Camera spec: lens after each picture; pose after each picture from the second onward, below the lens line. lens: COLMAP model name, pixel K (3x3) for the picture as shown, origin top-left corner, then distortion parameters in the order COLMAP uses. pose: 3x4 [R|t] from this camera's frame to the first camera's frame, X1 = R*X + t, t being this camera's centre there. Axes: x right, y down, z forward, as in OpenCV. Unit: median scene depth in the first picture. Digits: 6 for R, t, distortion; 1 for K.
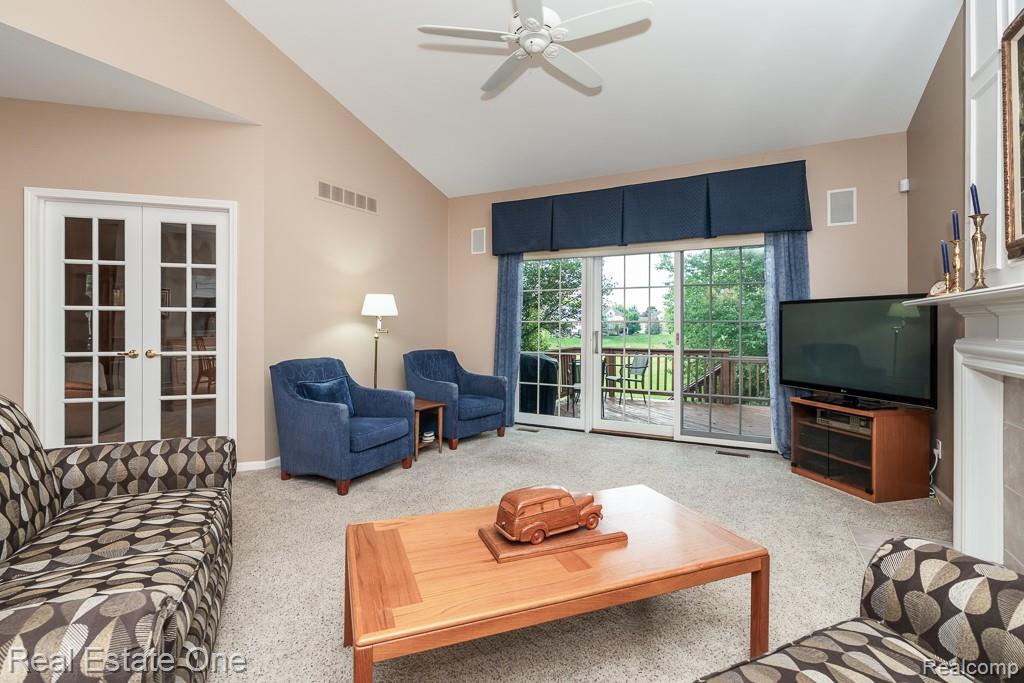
lens RADIAL K [[466.5, 0, 516.5], [0, 466.5, 323.8], [0, 0, 1]] dist [-0.007163, 0.001722]
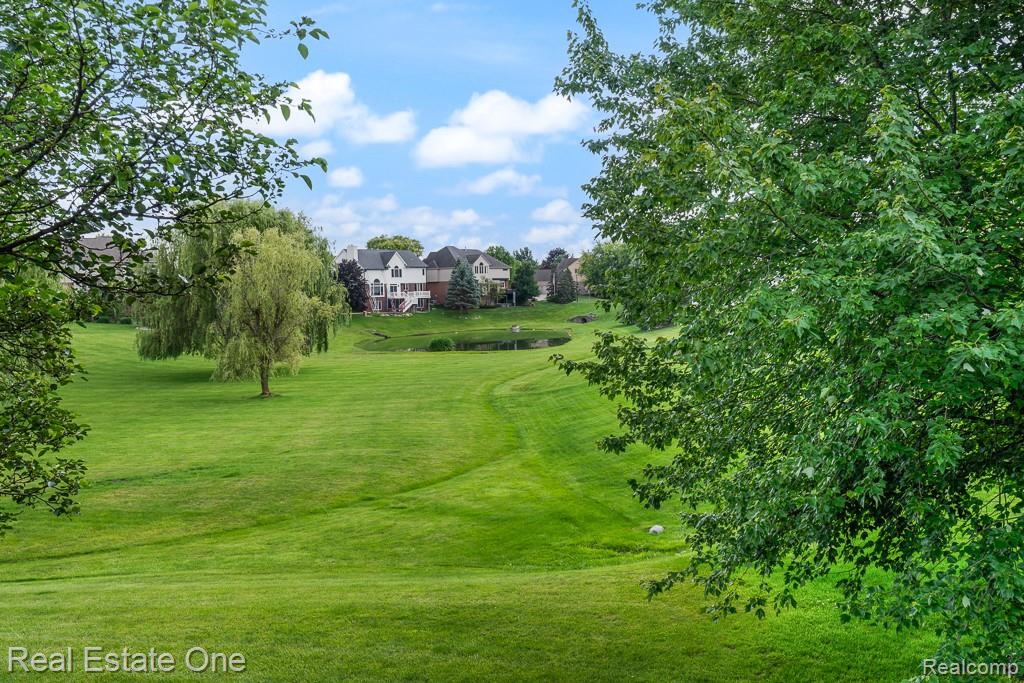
lens RADIAL K [[909.1, 0, 513.5], [0, 909.1, 337.4], [0, 0, 1]] dist [0.034398, -0.004585]
pose [[0.972567, -0.040810, 0.229015, 0.134543], [0.028141, 0.997901, 0.058317, 0.001014], [-0.230914, -0.050273, 0.971675, 0.444602]]
